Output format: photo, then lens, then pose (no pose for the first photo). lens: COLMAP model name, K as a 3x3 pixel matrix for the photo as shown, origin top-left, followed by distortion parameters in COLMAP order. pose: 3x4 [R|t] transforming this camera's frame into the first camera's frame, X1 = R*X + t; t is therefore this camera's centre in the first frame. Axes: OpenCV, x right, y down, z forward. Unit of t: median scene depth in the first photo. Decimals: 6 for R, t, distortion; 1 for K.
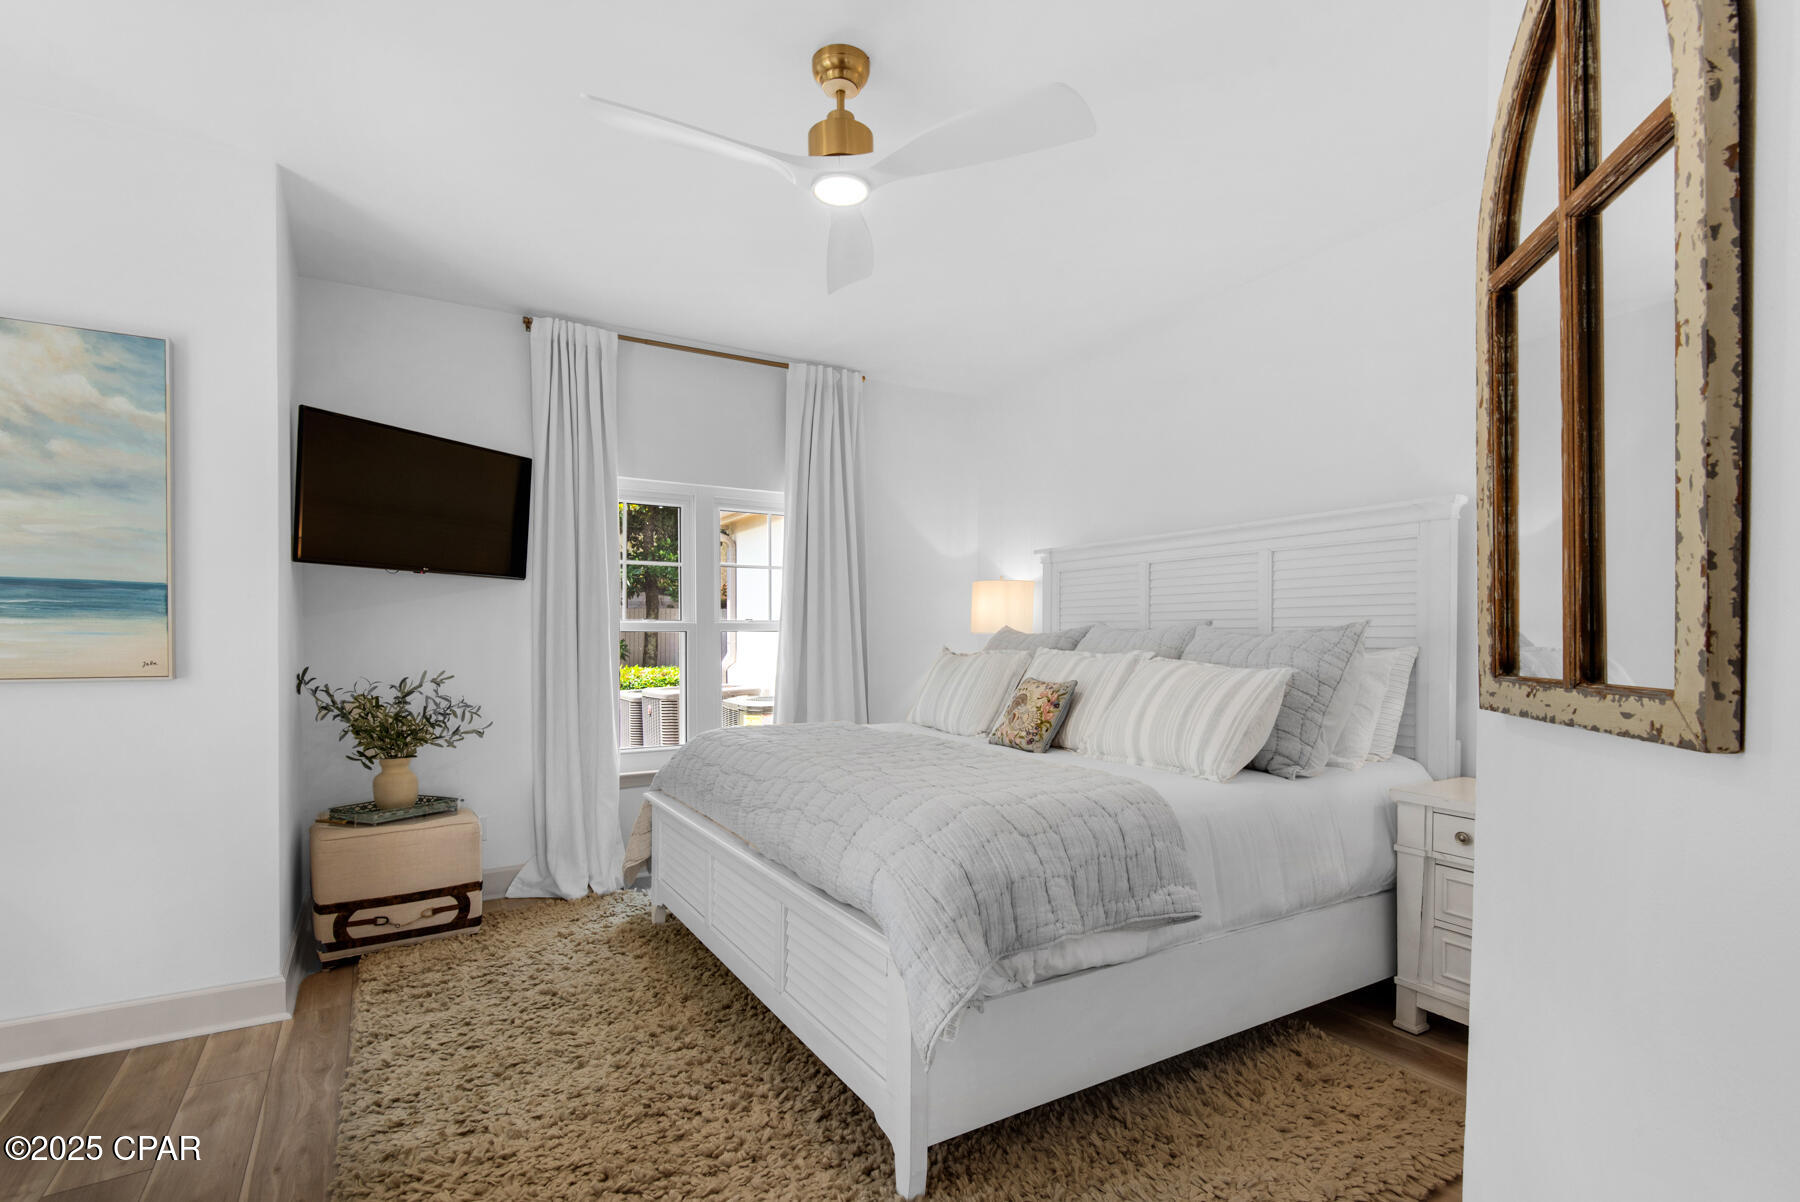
lens RADIAL K [[828.1, 0, 893.8], [0, 828.1, 629.9], [0, 0, 1]] dist [0.032270, -0.020421]
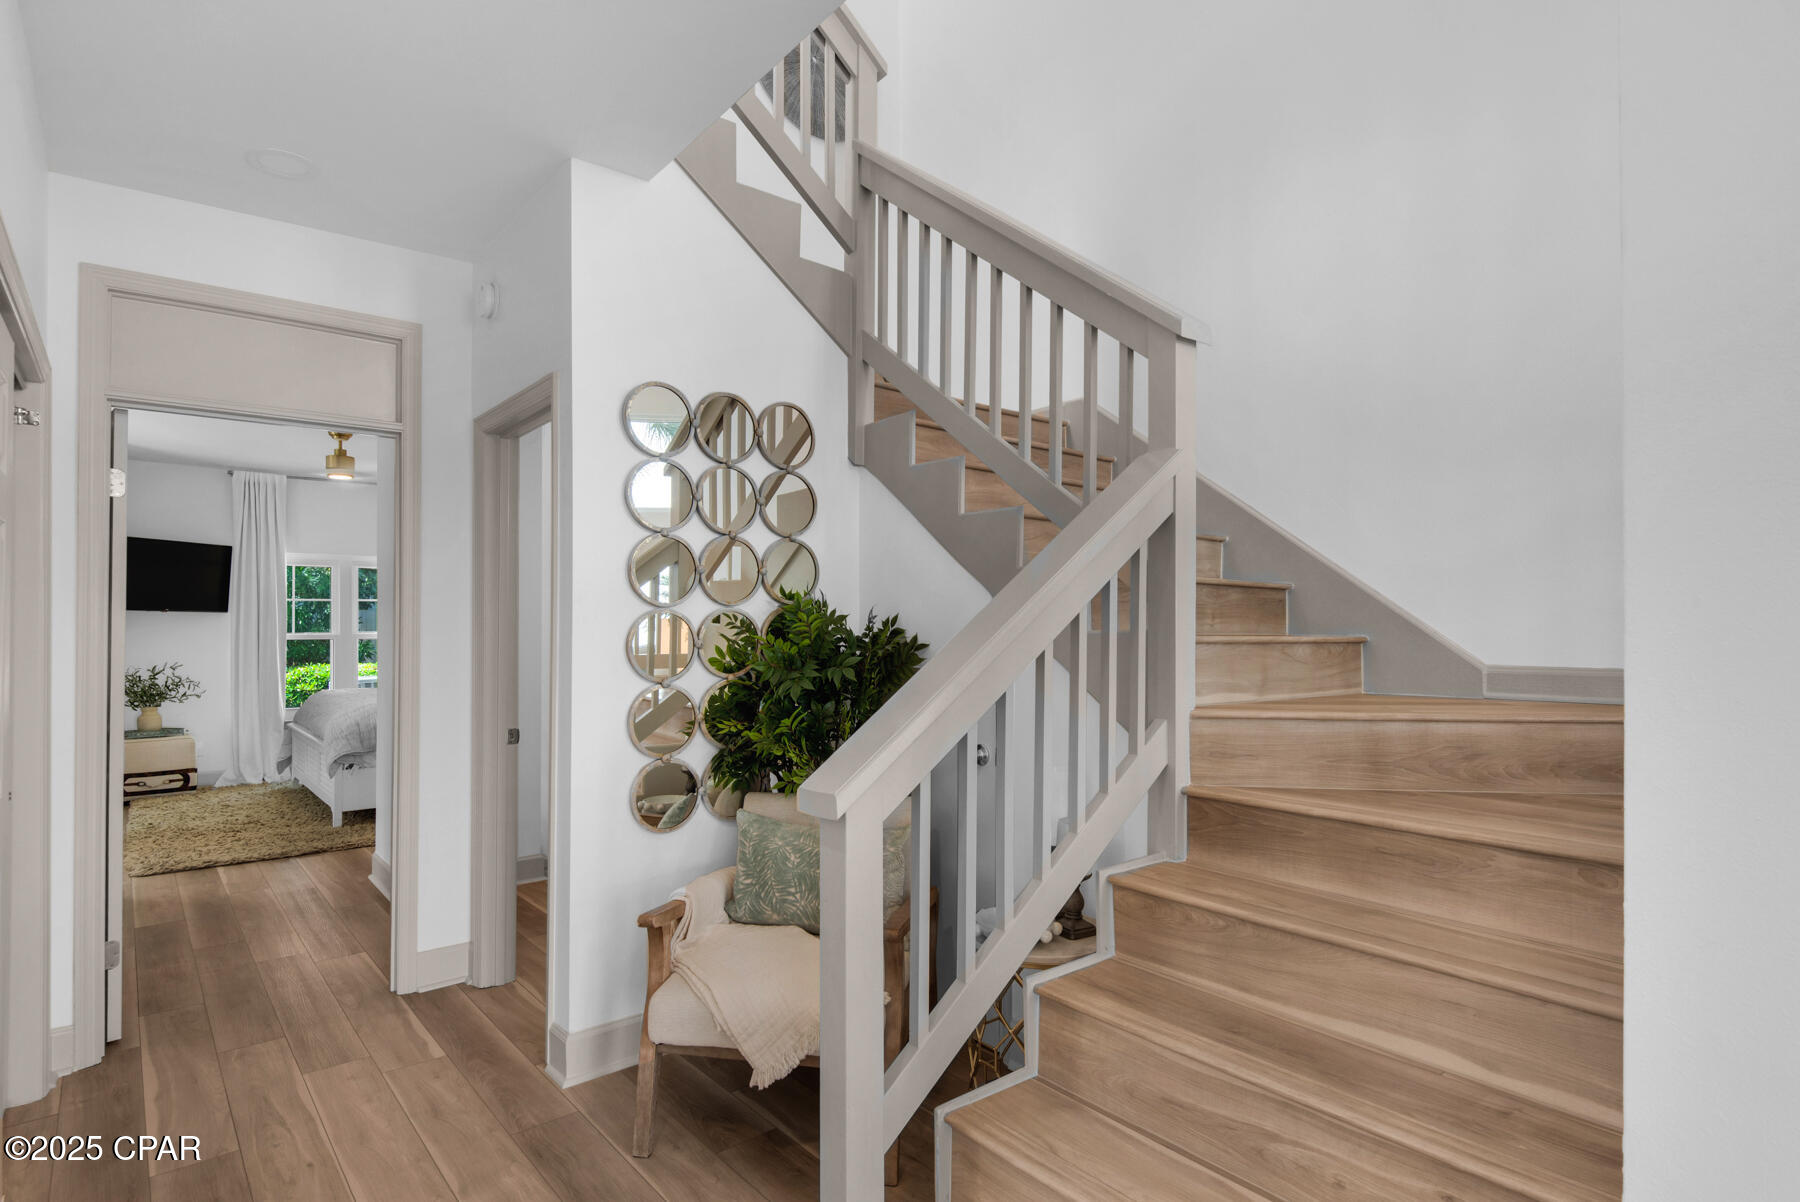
lens RADIAL K [[937.4, 0, 900.2], [0, 937.4, 603.7], [0, 0, 1]] dist [0.002897, 0.000209]
pose [[0.989130, -0.000989, 0.147037, 0.839227], [0.003853, 0.999808, -0.019199, -0.040387], [-0.146990, 0.019557, 0.988945, -1.472063]]
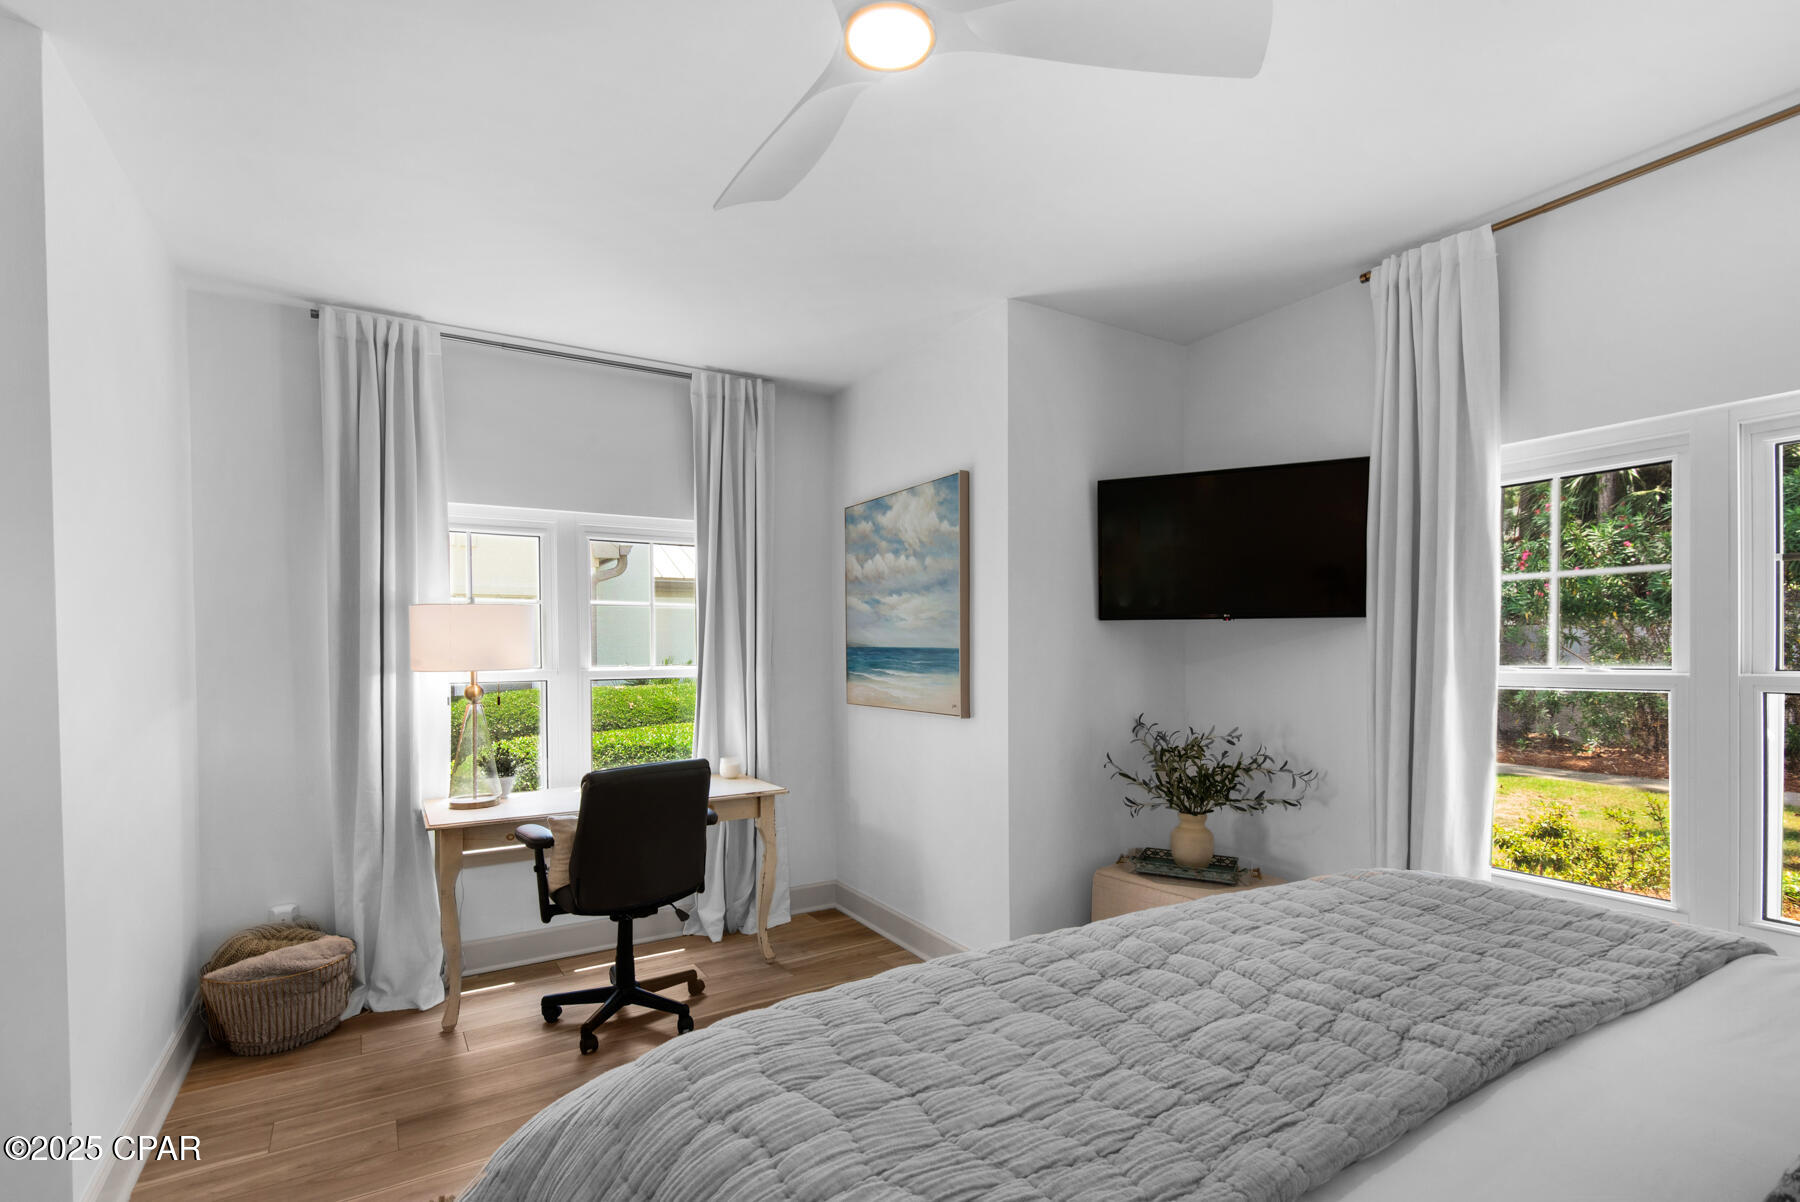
lens RADIAL K [[828.1, 0, 893.8], [0, 828.1, 629.9], [0, 0, 1]] dist [0.032270, -0.020421]
pose [[0.022959, -0.023562, -0.999459, 0.370786], [0.013605, 0.999637, -0.023254, -0.042427], [0.999644, -0.013063, 0.023272, 0.647885]]
